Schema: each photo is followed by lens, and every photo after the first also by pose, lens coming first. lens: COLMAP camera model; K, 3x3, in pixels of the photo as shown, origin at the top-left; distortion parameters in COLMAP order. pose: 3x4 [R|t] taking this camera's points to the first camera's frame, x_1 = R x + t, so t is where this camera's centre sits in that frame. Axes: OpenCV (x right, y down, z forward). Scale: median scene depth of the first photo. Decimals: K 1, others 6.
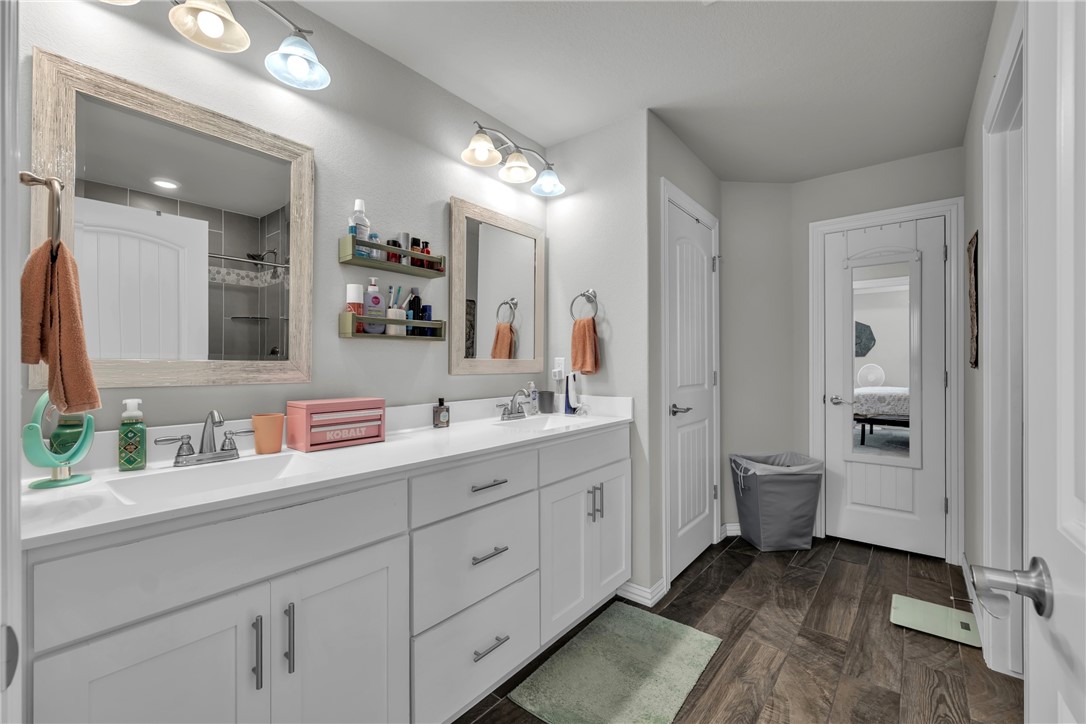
lens RADIAL K [[457.2, 0, 542.7], [0, 457.2, 356.2], [0, 0, 1]] dist [-0.013684, -0.000228]
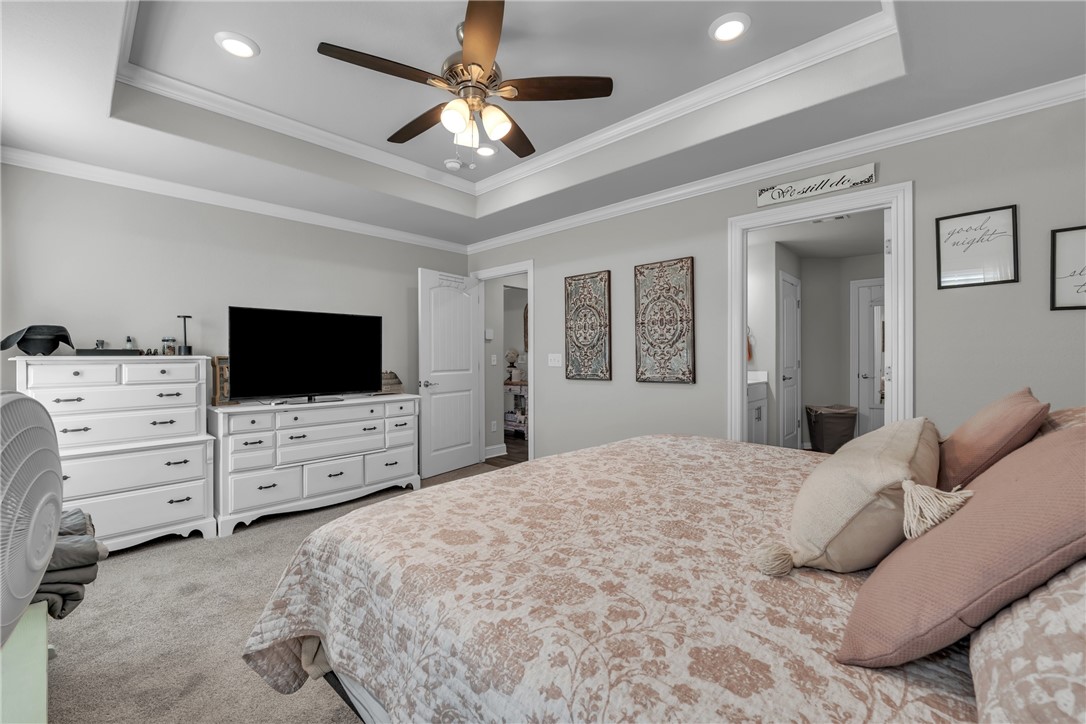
lens RADIAL K [[457.2, 0, 542.7], [0, 457.2, 356.2], [0, 0, 1]] dist [-0.013684, -0.000228]
pose [[0.997634, -0.004117, -0.068621, -0.570498], [0.004725, 0.999951, 0.008705, -0.007390], [0.068582, -0.009008, 0.997605, -0.991198]]
